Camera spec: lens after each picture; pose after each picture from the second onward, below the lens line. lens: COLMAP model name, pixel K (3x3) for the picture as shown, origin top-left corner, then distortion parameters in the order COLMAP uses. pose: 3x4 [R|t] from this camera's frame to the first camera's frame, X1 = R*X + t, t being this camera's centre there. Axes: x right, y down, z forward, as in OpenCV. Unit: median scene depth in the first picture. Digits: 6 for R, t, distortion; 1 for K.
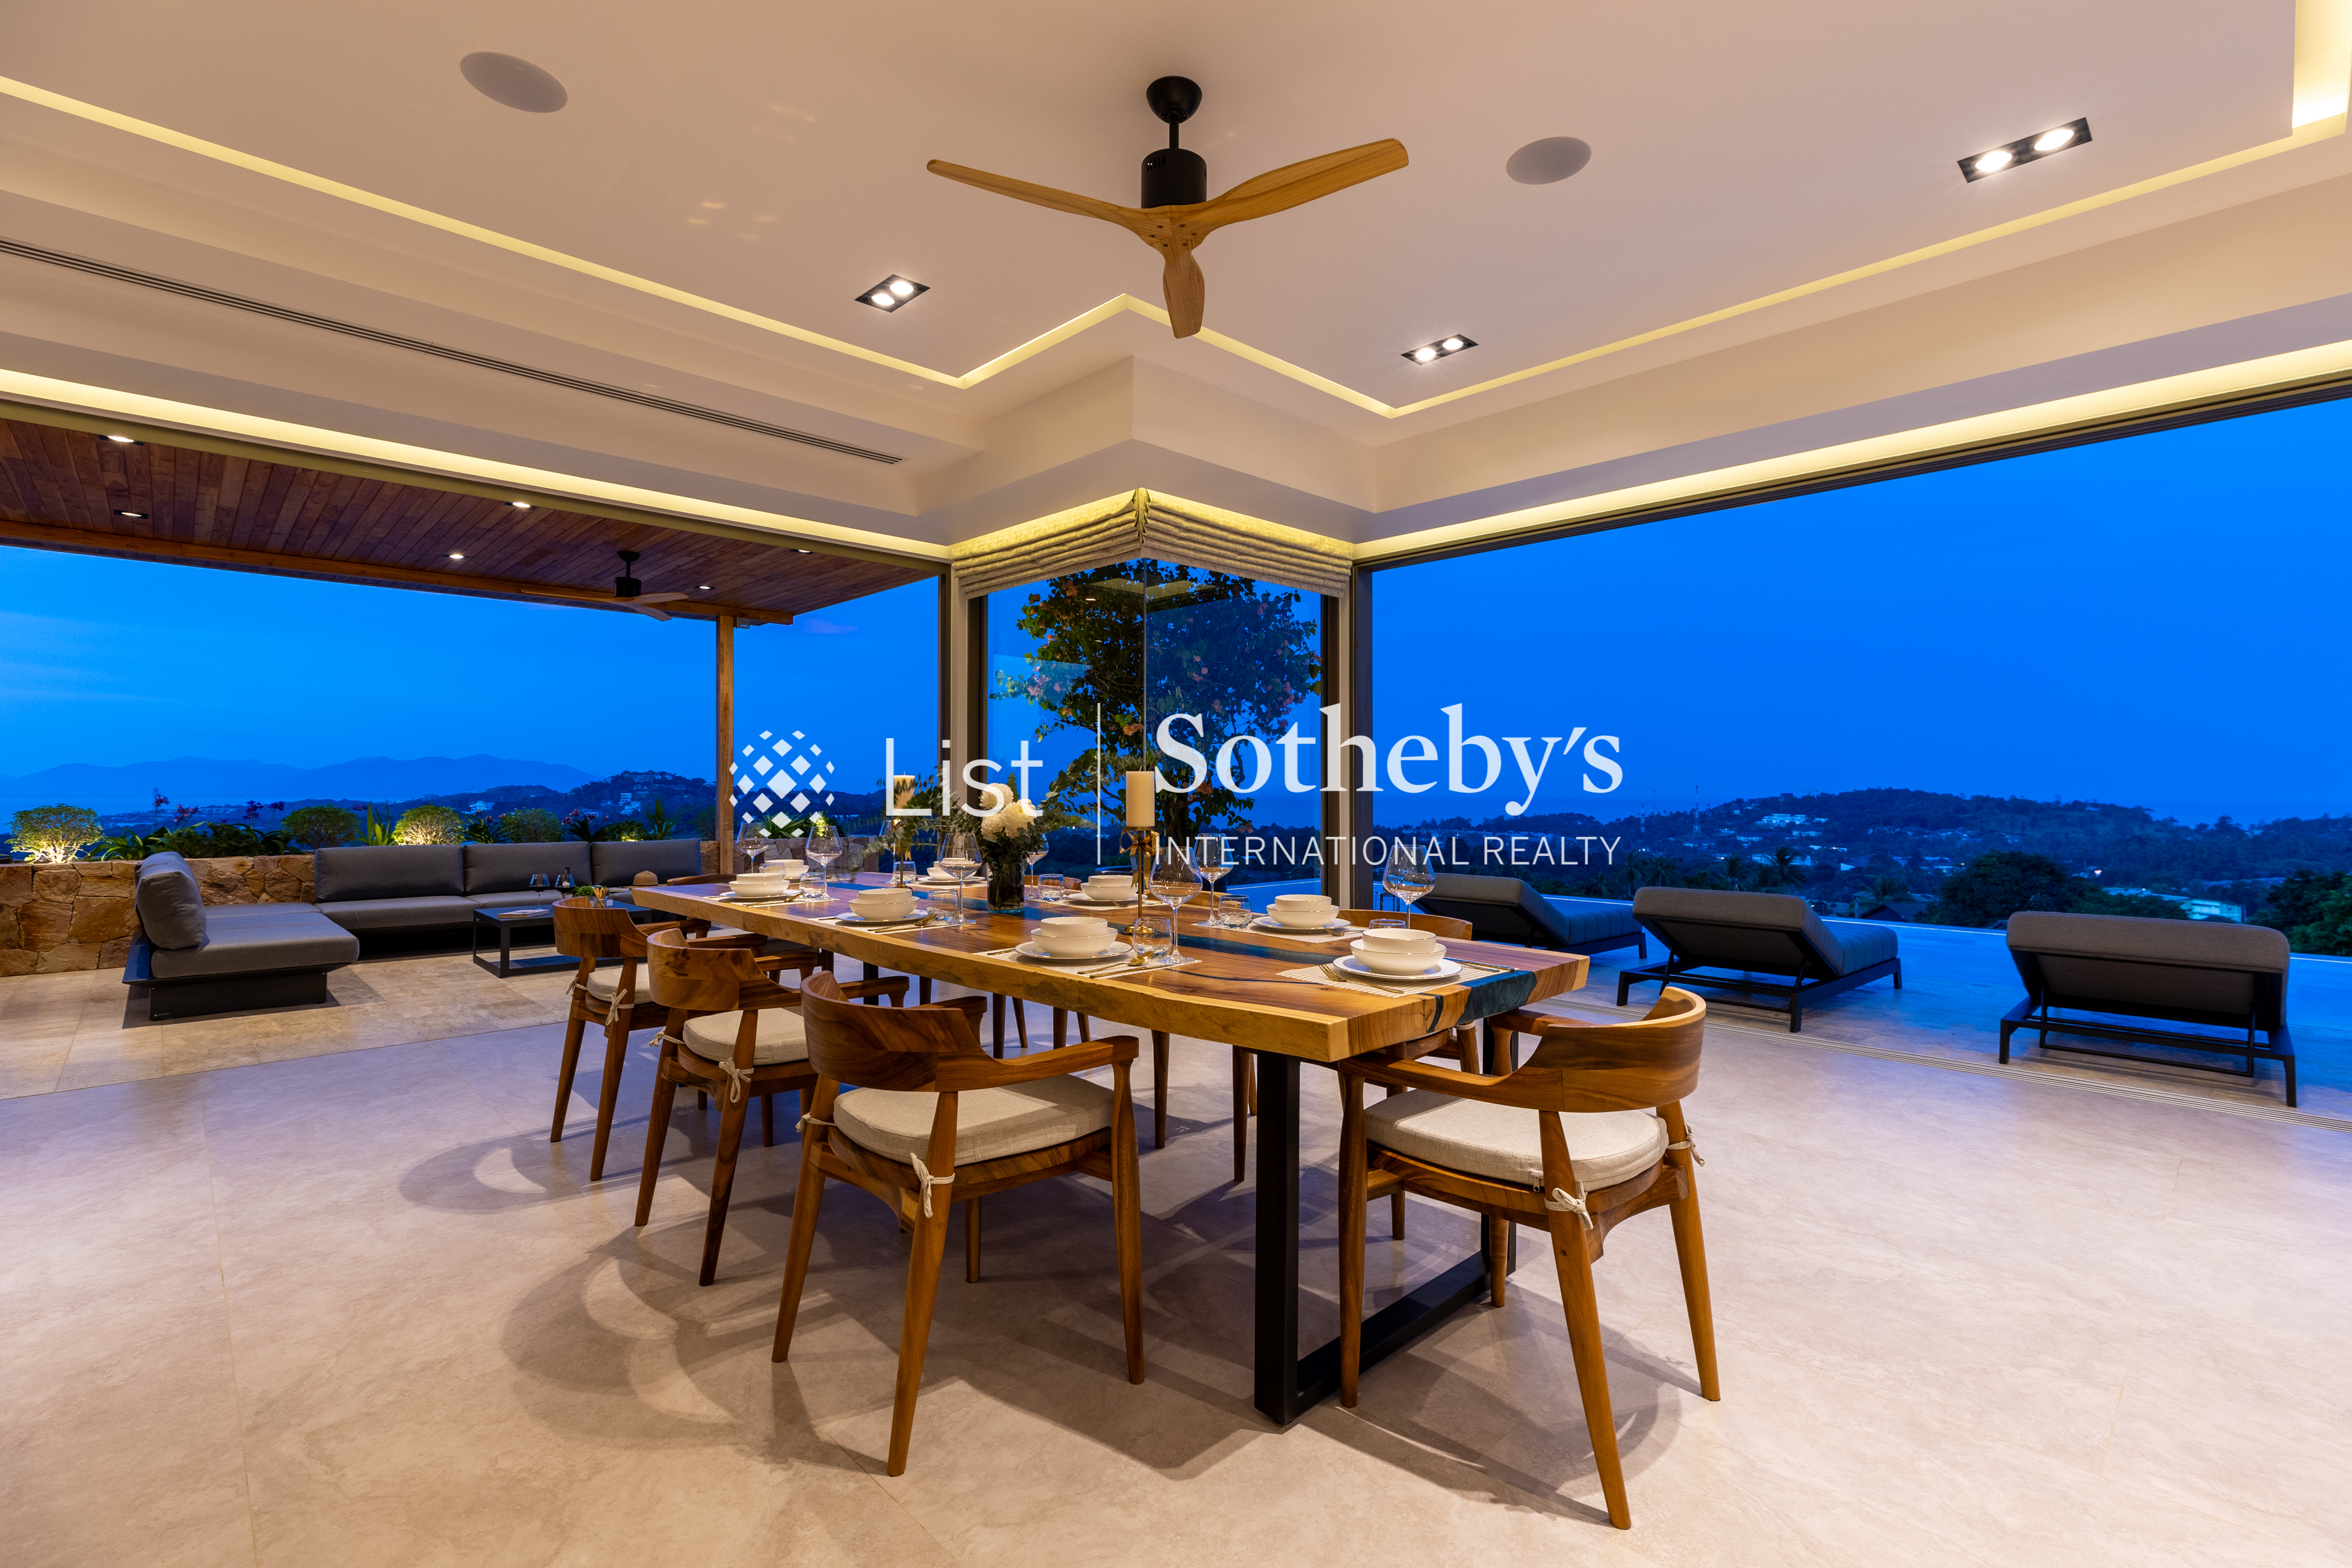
lens RADIAL K [[1045.9, 0, 1163.5], [0, 1045.9, 768.2], [0, 0, 1]] dist [0.006658, 0.000342]
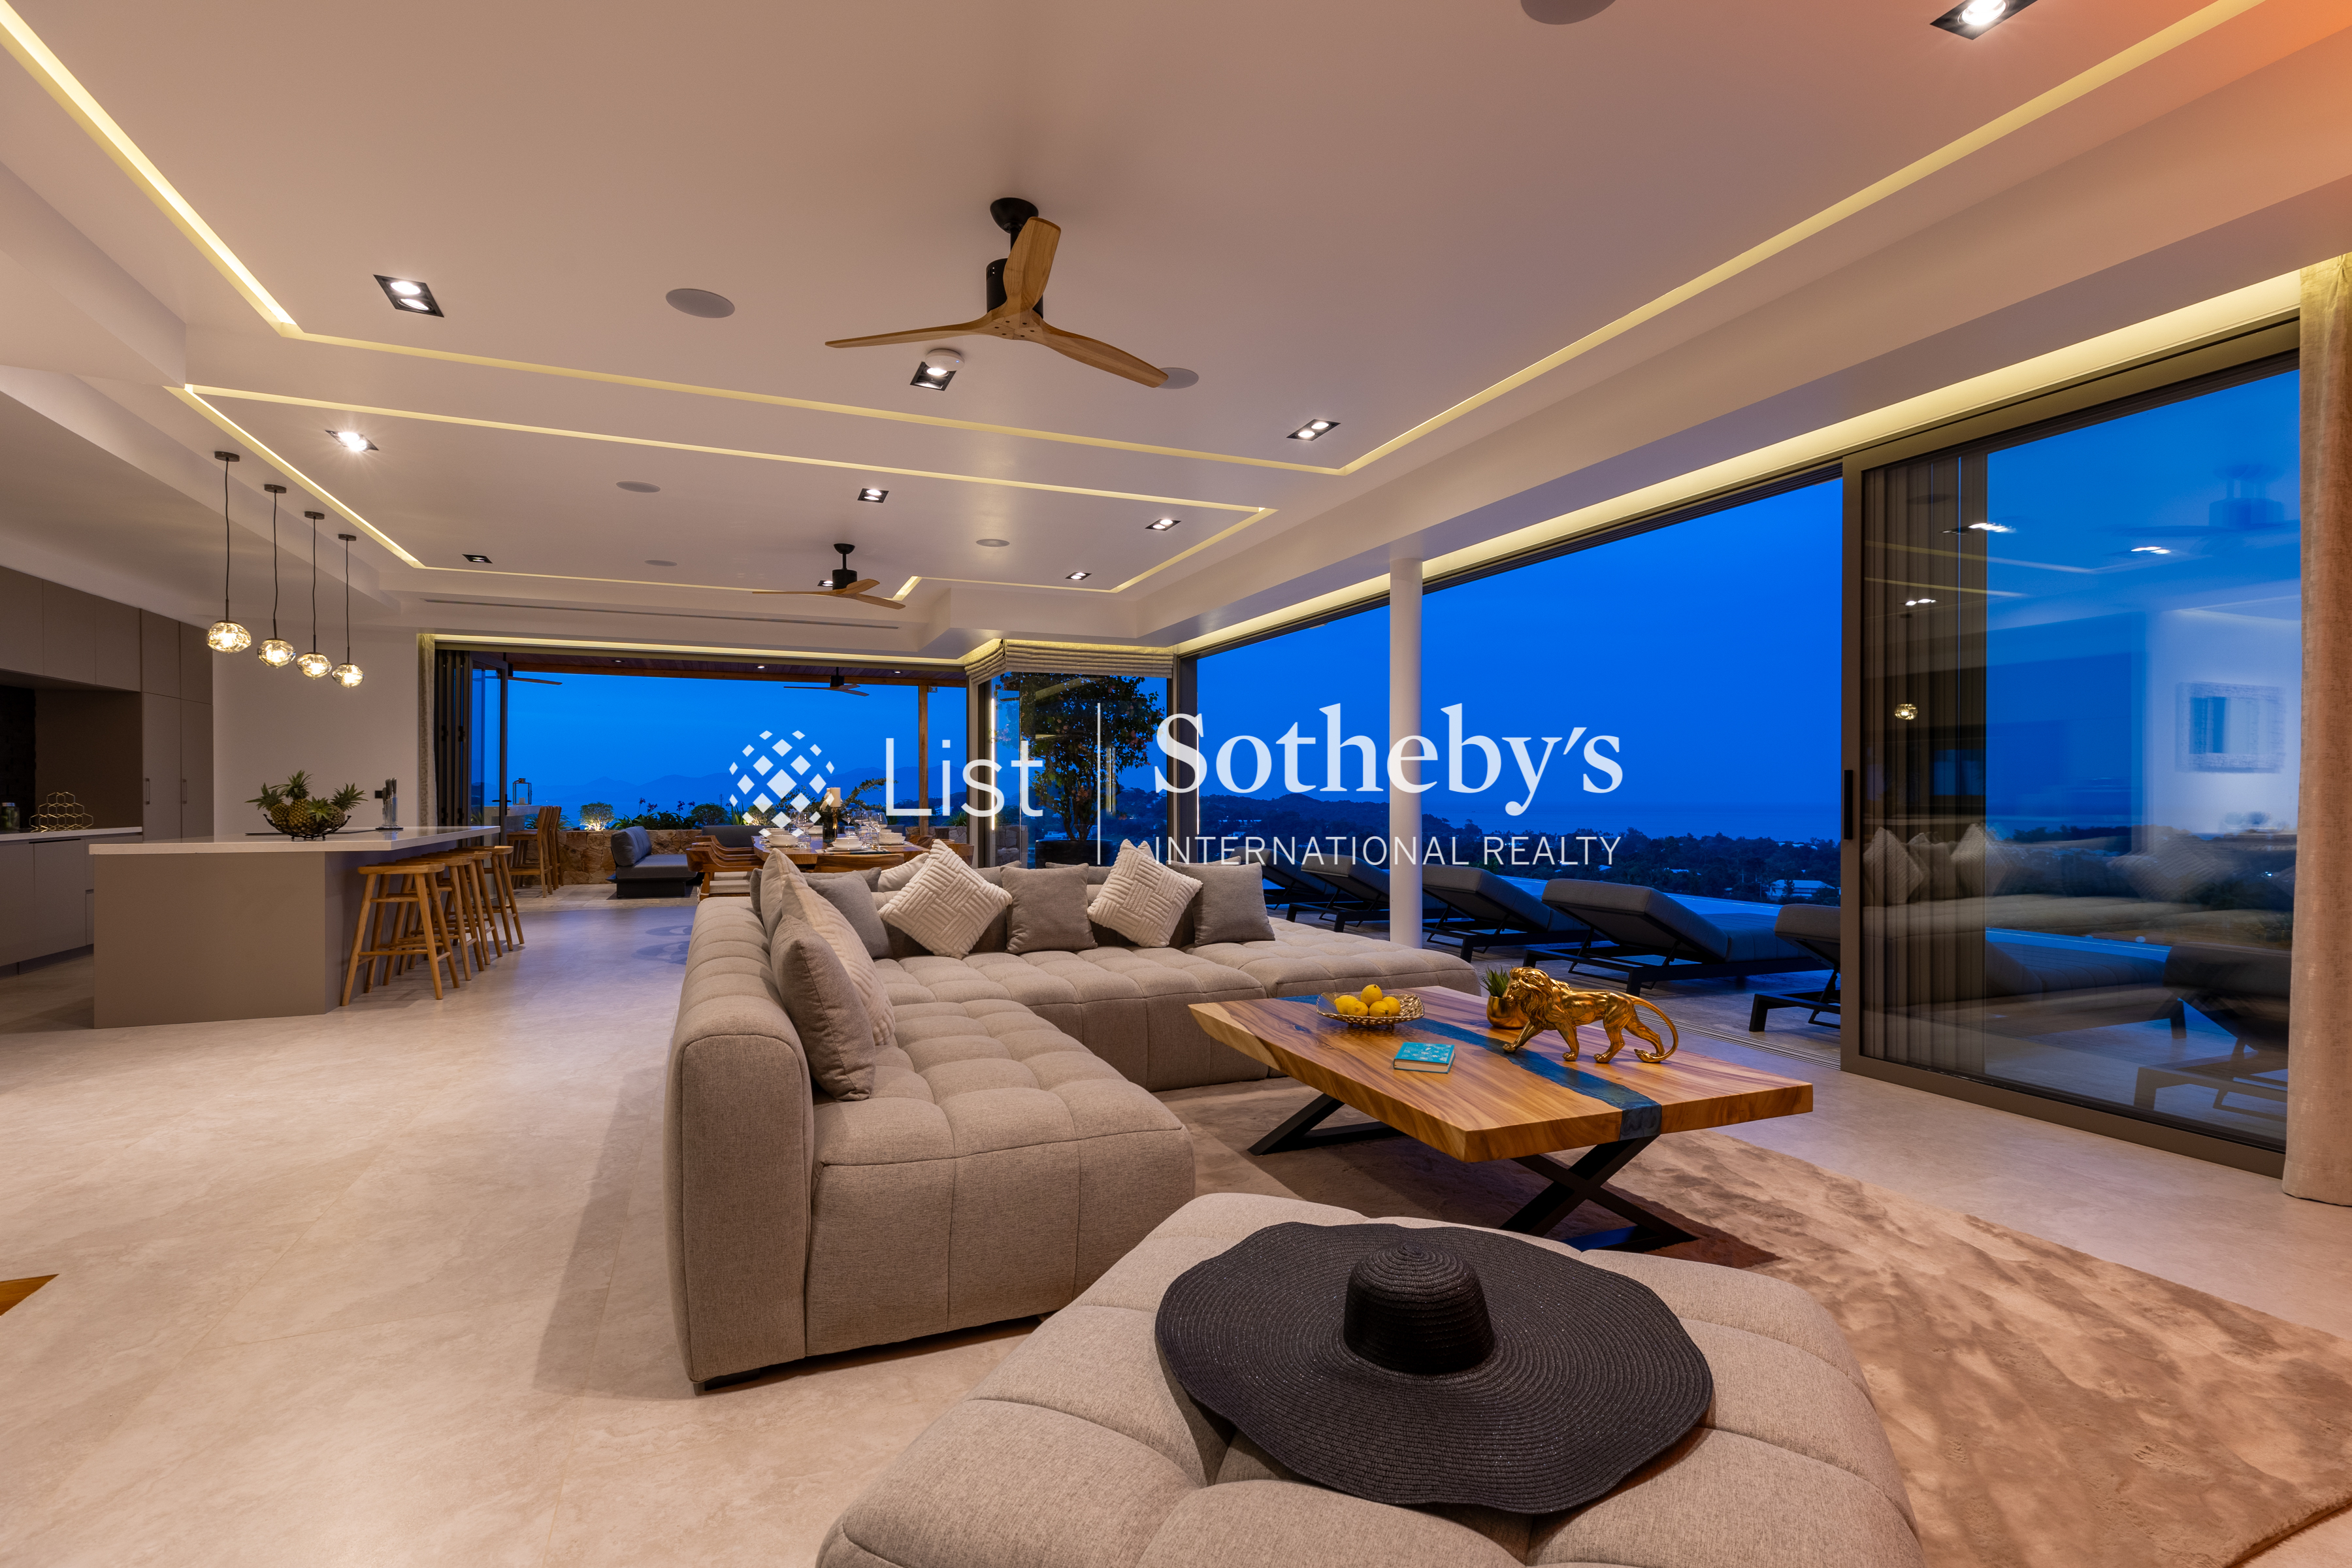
lens RADIAL K [[1080.8, 0, 1220.4], [0, 1080.8, 785.4], [0, 0, 1]] dist [-0.000485, -0.000117]
pose [[0.944021, -0.003284, -0.329868, 1.867389], [0.006788, 0.999932, 0.009472, -0.022276], [0.329815, -0.011181, 0.943979, -1.374914]]
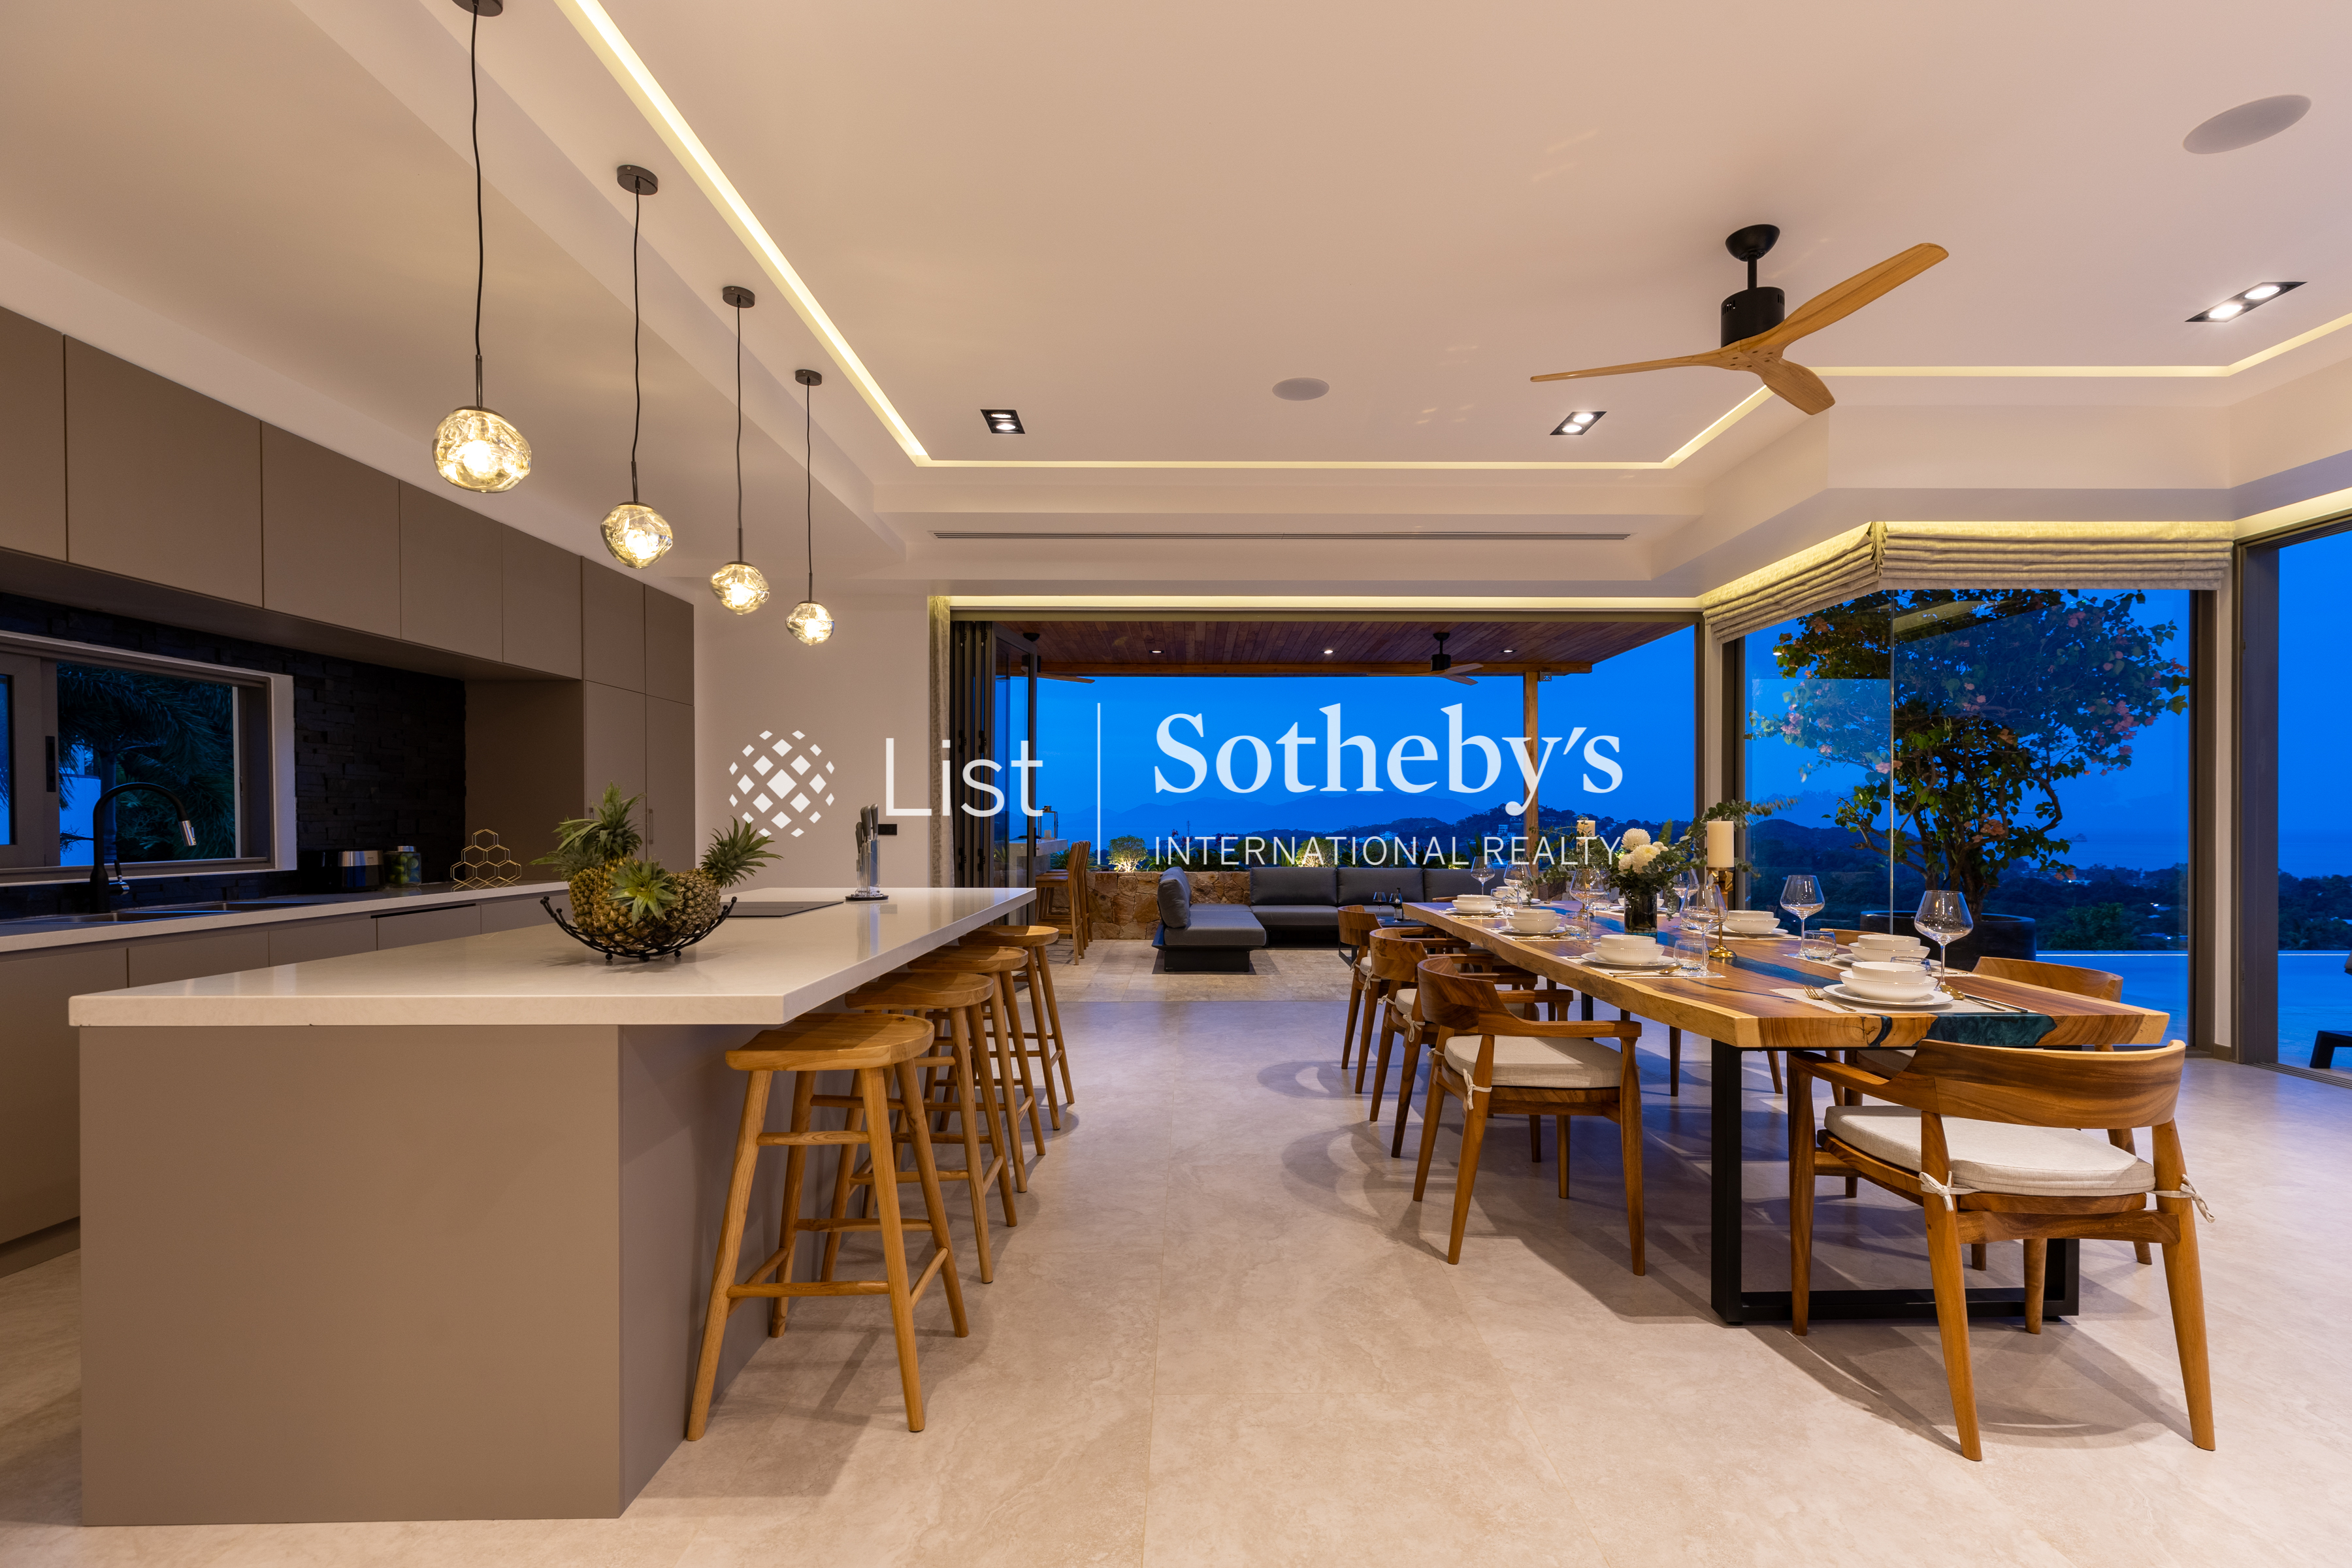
lens RADIAL K [[1053.9, 0, 1217.7], [0, 1053.9, 787.9], [0, 0, 1]] dist [0.002114, 0.000293]
pose [[0.741905, -0.022469, -0.670128, 0.332374], [0.014634, 0.999743, -0.017319, -0.020568], [0.670345, 0.003042, 0.742043, -0.256062]]
